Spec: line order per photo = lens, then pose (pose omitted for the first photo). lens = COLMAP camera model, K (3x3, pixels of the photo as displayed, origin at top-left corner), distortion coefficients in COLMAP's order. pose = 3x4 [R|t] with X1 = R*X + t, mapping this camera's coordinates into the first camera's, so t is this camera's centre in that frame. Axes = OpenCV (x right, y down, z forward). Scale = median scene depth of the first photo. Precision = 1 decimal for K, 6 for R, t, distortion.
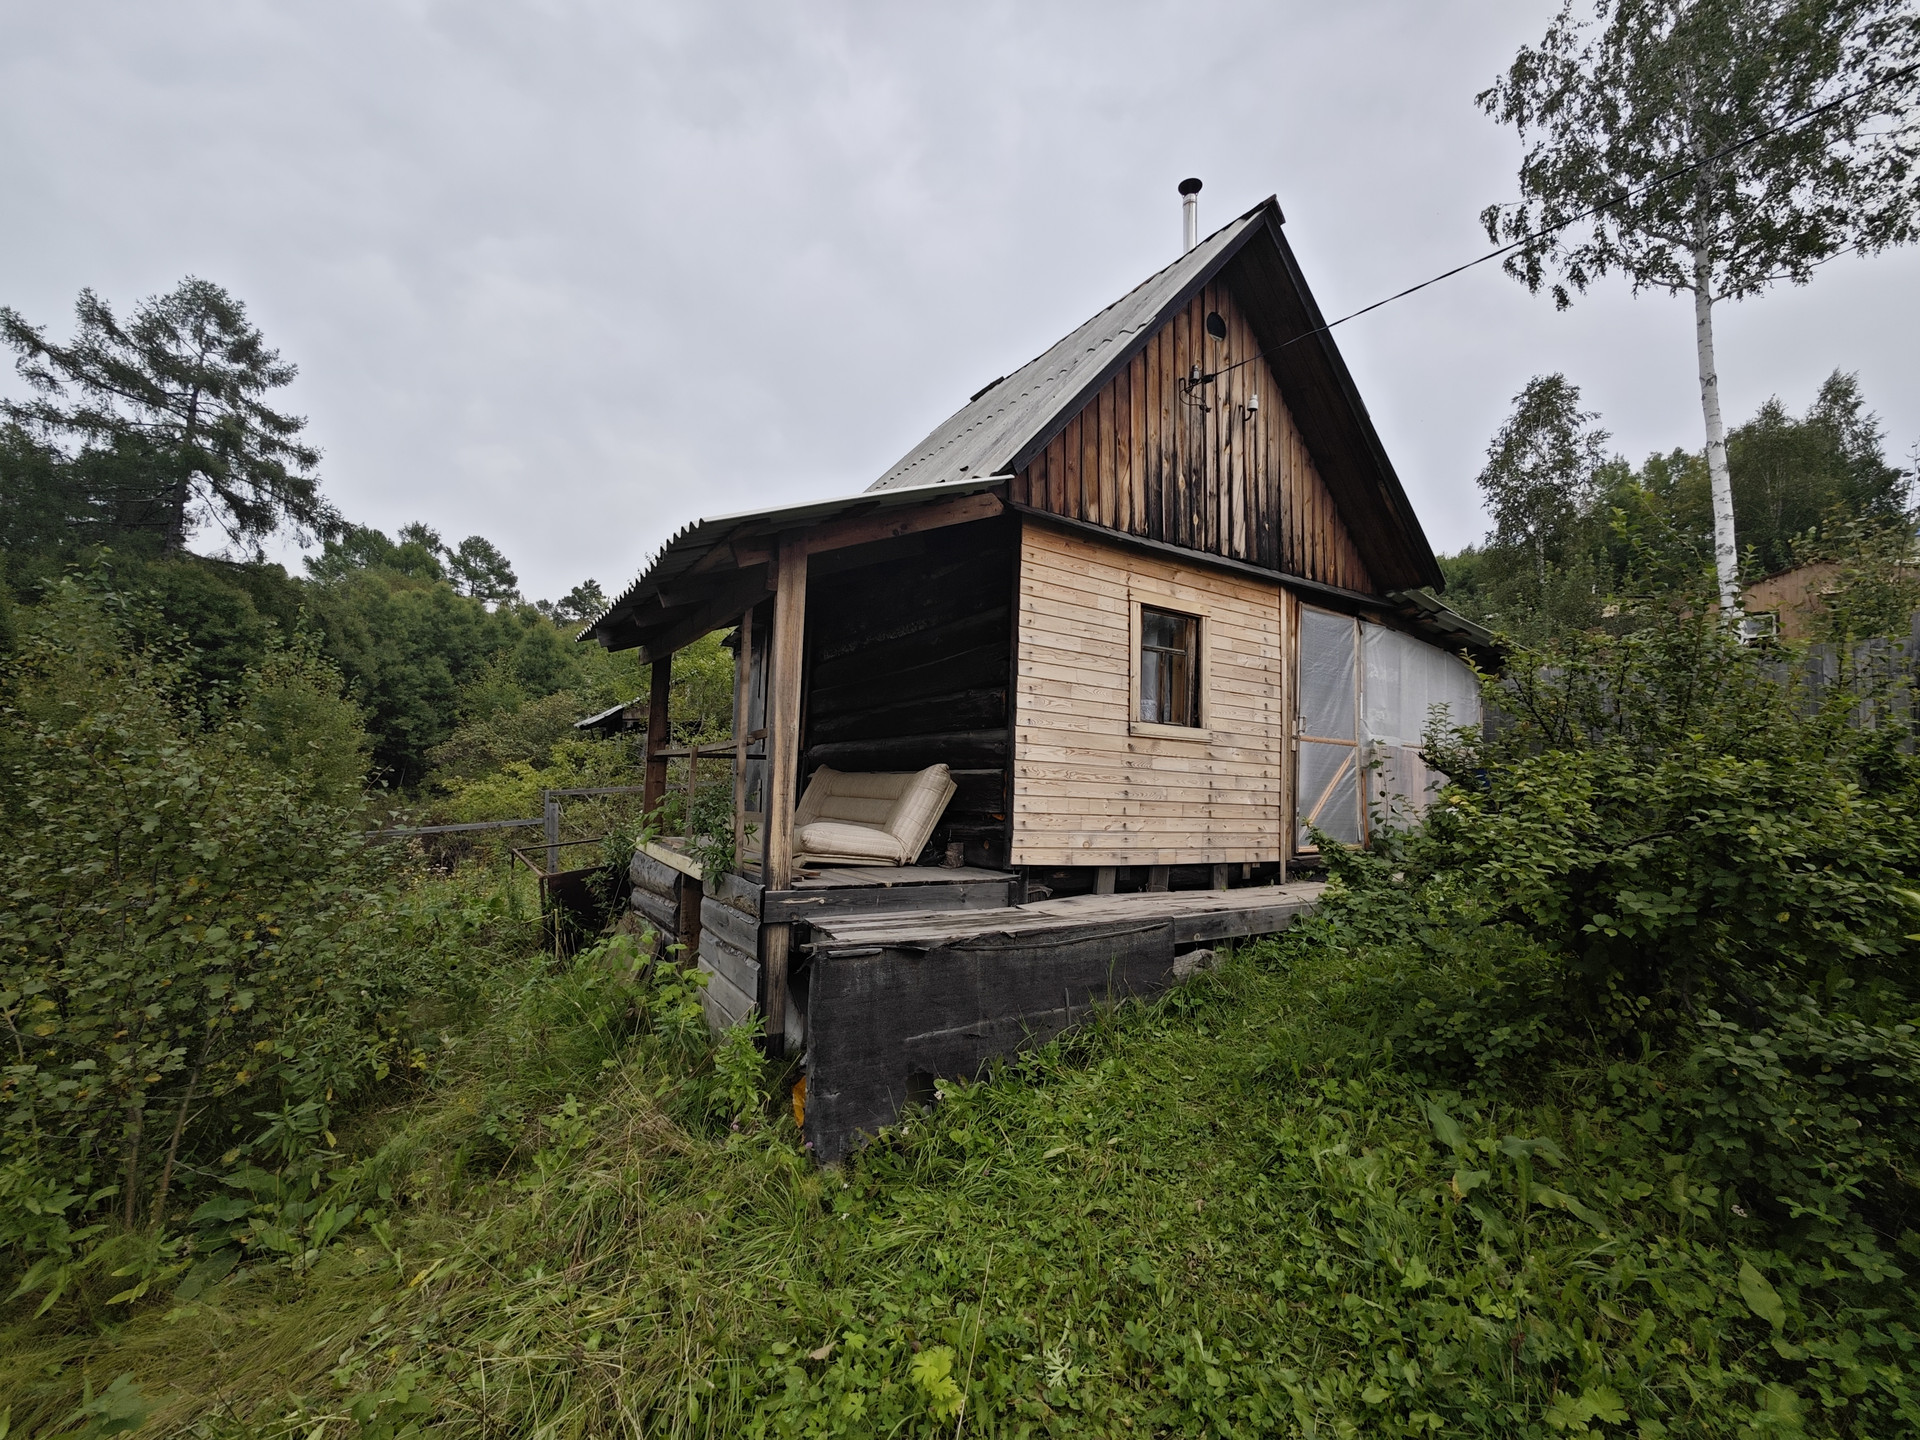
lens RADIAL K [[801.6, 0, 965.5], [0, 801.6, 723.5], [0, 0, 1]] dist [0.004315, 0.000111]
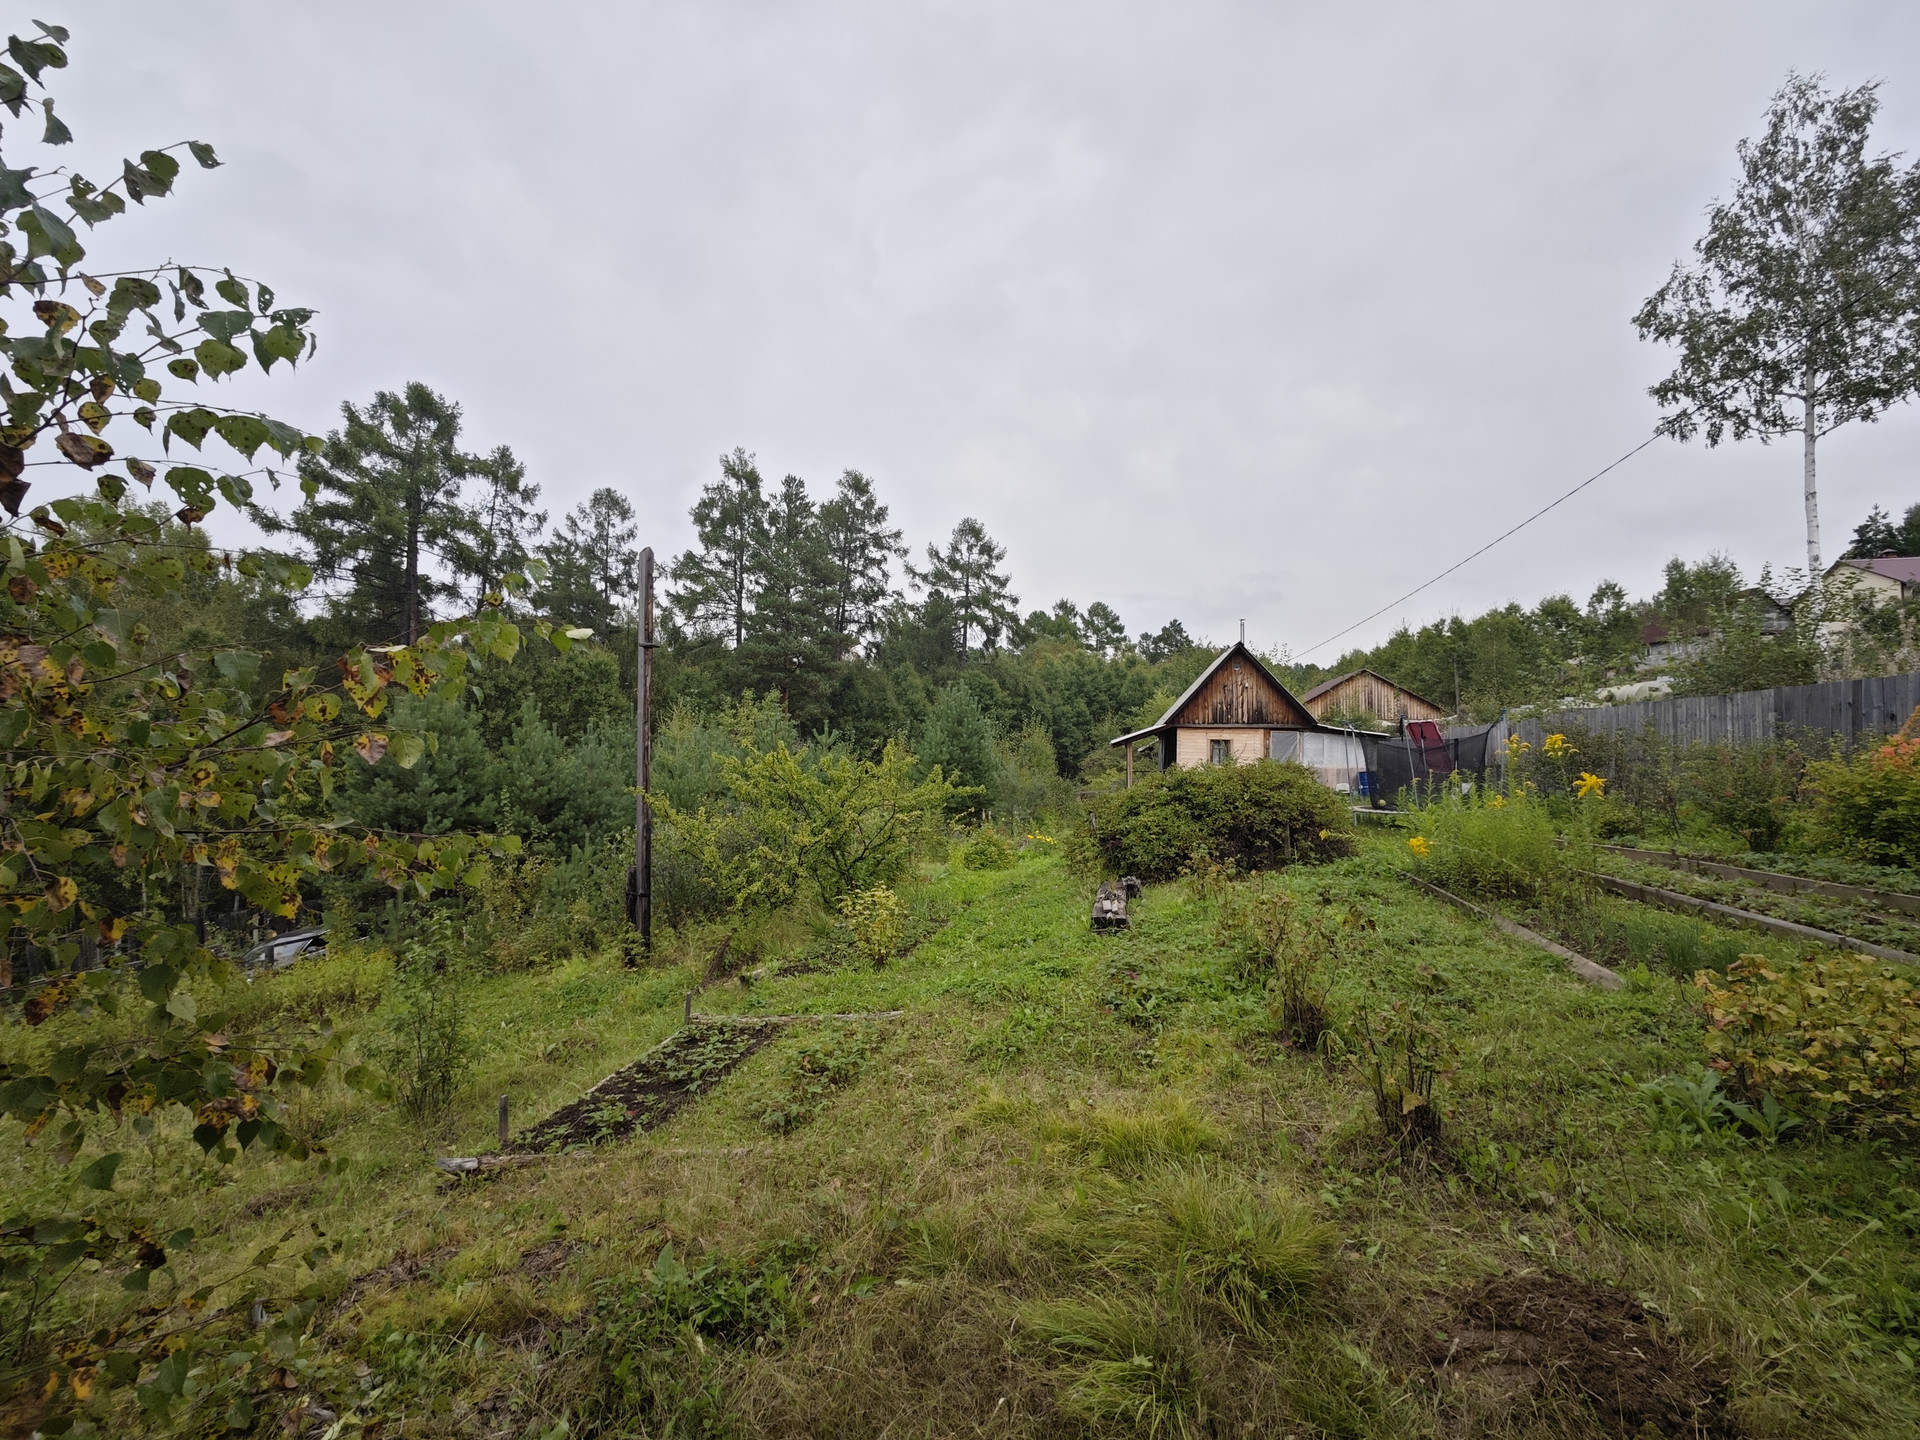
lens RADIAL K [[801.6, 0, 965.0], [0, 801.6, 721.4], [0, 0, 1]] dist [0.004315, 0.000111]
pose [[0.746128, -0.051693, -0.663793, 1.888779], [0.057929, 0.998241, -0.012623, -0.233097], [0.663278, -0.029034, 0.747810, -2.858003]]
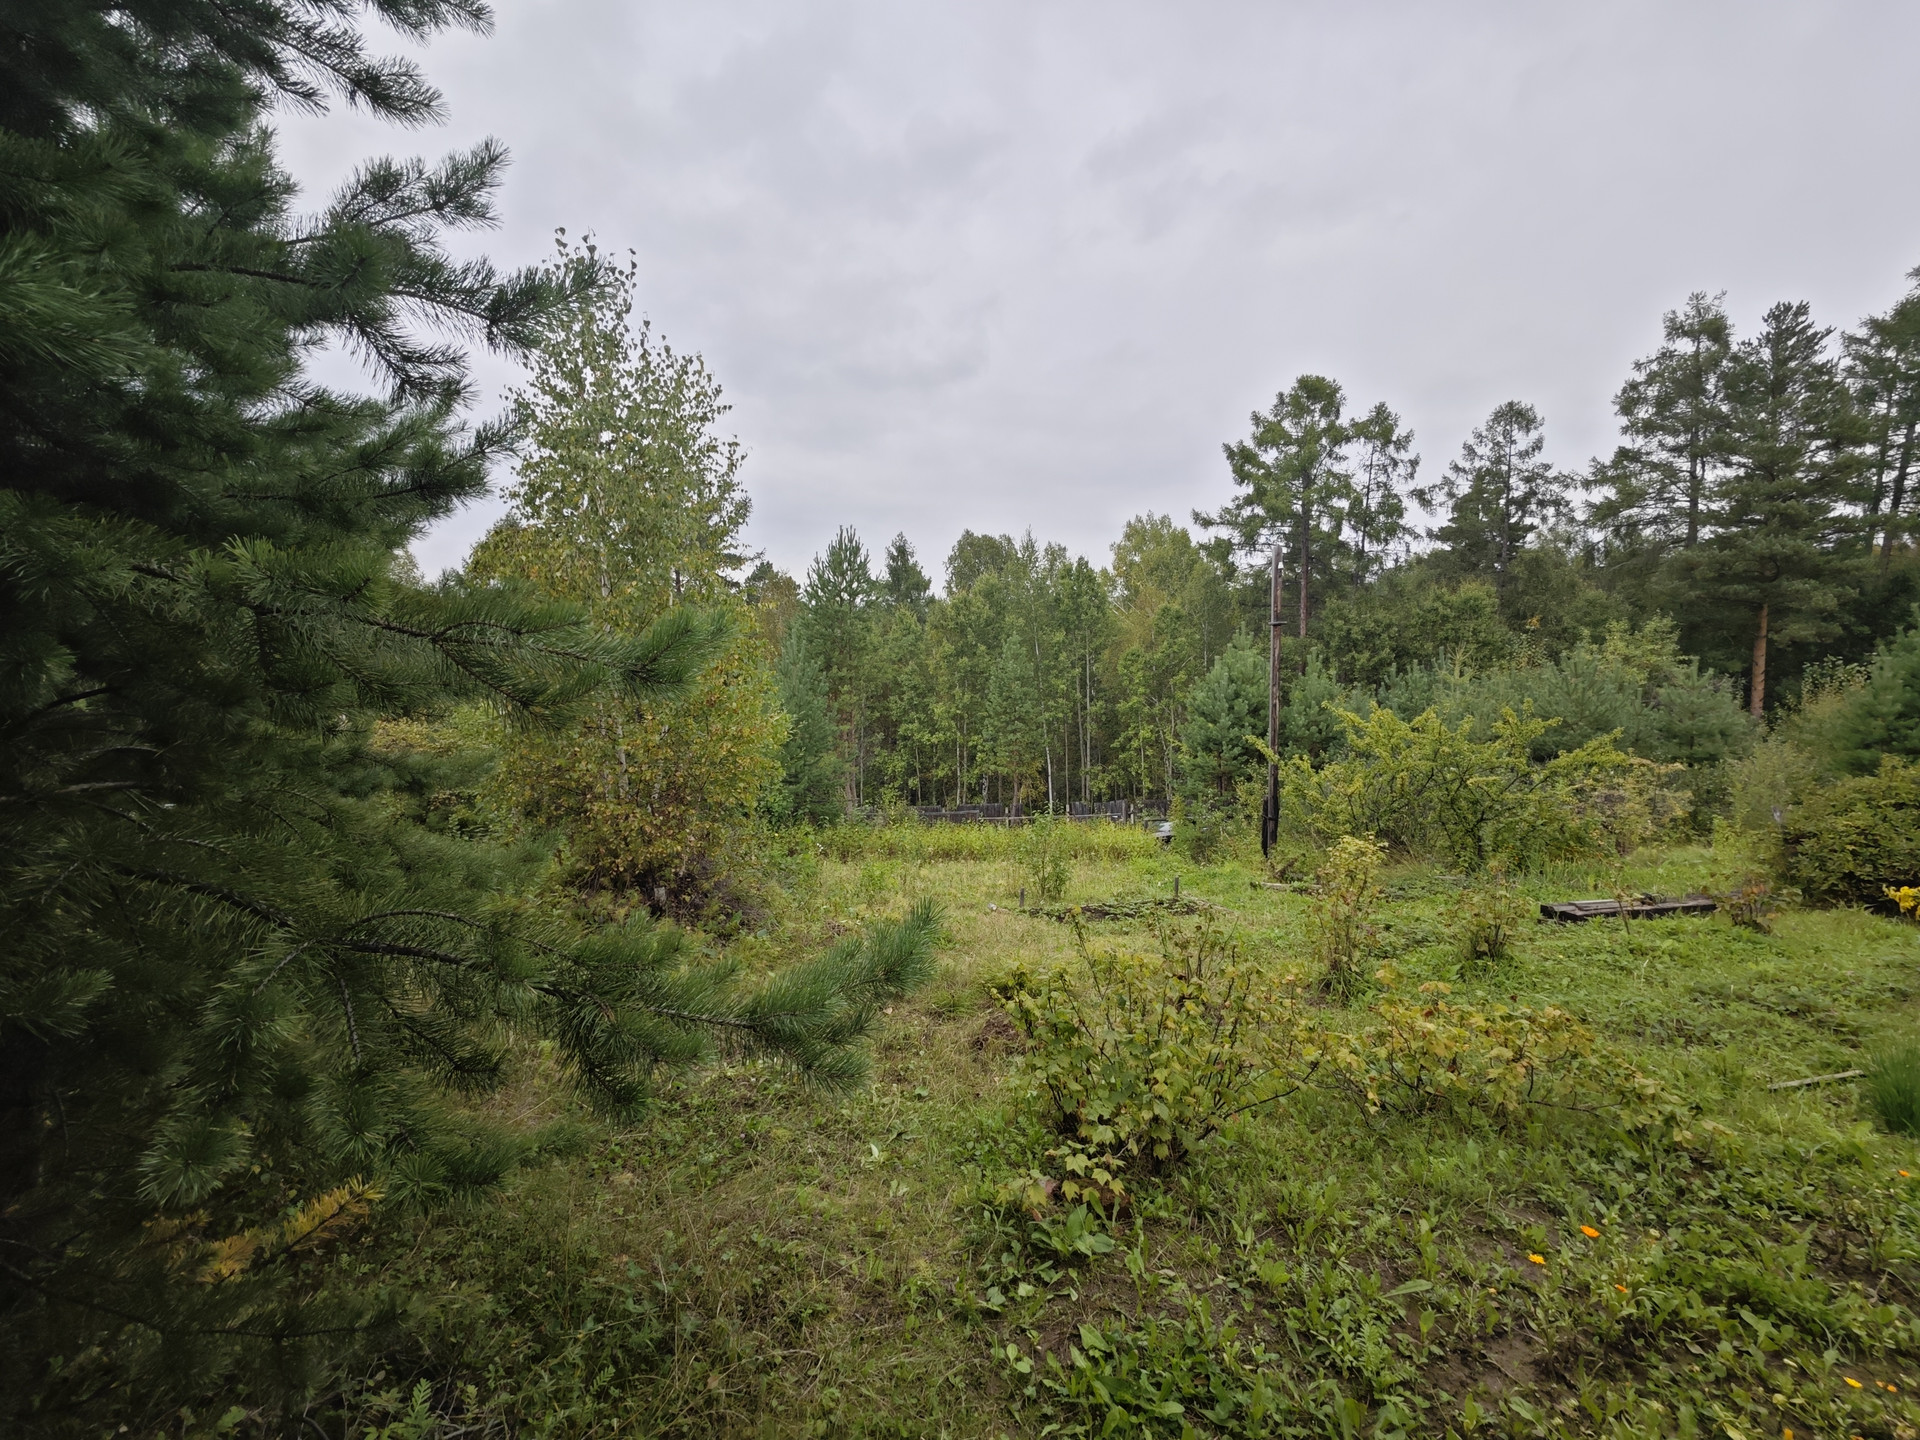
lens RADIAL K [[801.6, 0, 963.5], [0, 801.6, 721.4], [0, 0, 1]] dist [0.004315, 0.000111]
pose [[-0.254762, 0.023648, -0.966715, 2.570536], [0.050988, 0.998639, 0.010992, -0.260087], [0.965659, -0.046490, -0.255621, -2.269418]]
